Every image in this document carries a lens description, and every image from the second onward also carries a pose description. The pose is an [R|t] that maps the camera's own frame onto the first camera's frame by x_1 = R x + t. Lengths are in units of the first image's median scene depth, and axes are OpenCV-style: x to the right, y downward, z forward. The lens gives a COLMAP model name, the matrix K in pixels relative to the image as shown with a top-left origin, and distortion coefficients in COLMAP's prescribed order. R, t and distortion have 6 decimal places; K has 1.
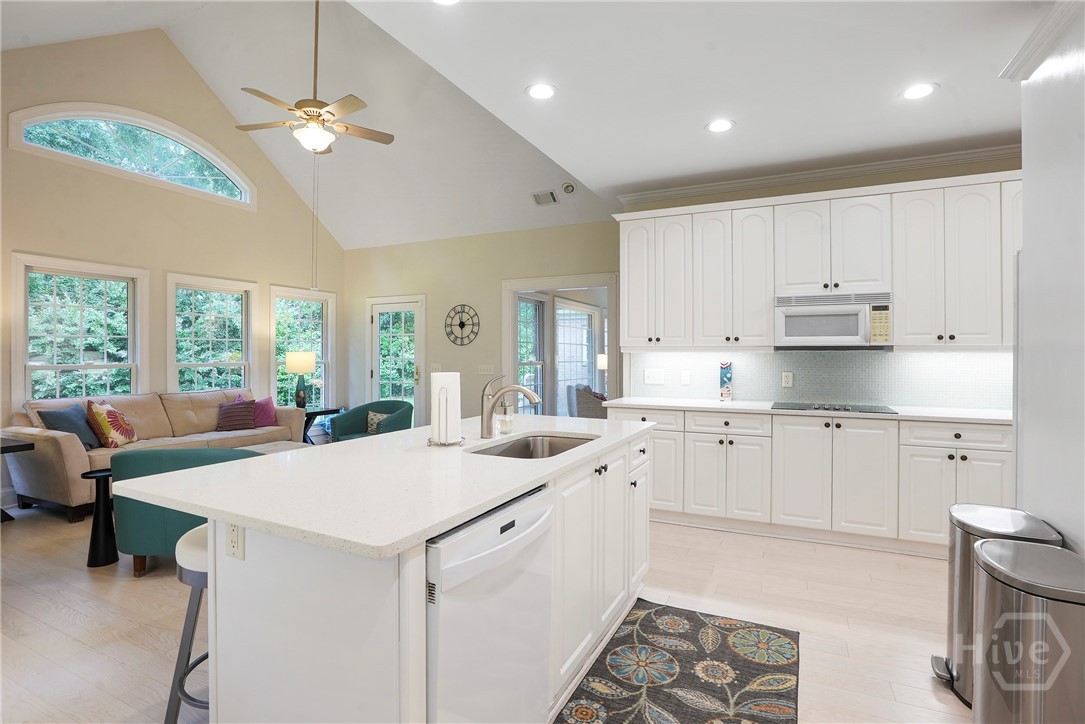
lens RADIAL K [[516.8, 0, 545.9], [0, 516.8, 353.1], [0, 0, 1]] dist [-0.047152, 0.015609]
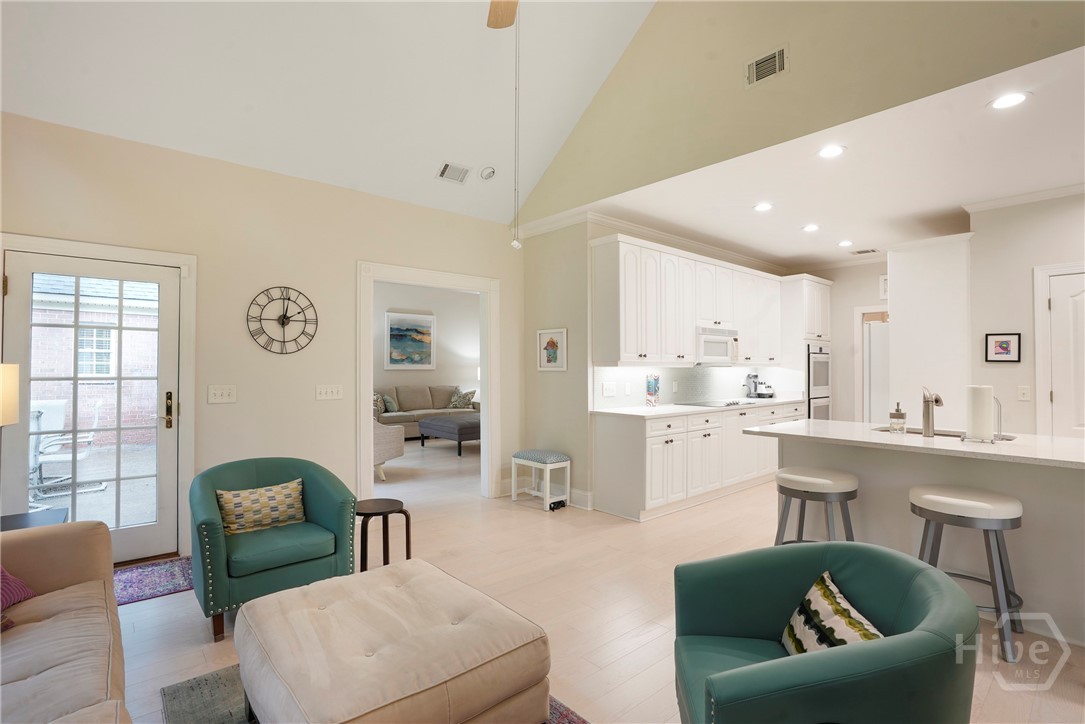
lens RADIAL K [[516.8, 0, 546.2], [0, 516.8, 356.7], [0, 0, 1]] dist [-0.047152, 0.015609]
pose [[0.399817, 0.015731, 0.916460, -0.717801], [-0.003414, 0.999871, -0.015673, -0.004631], [-0.916589, 0.003138, 0.399819, 0.592268]]
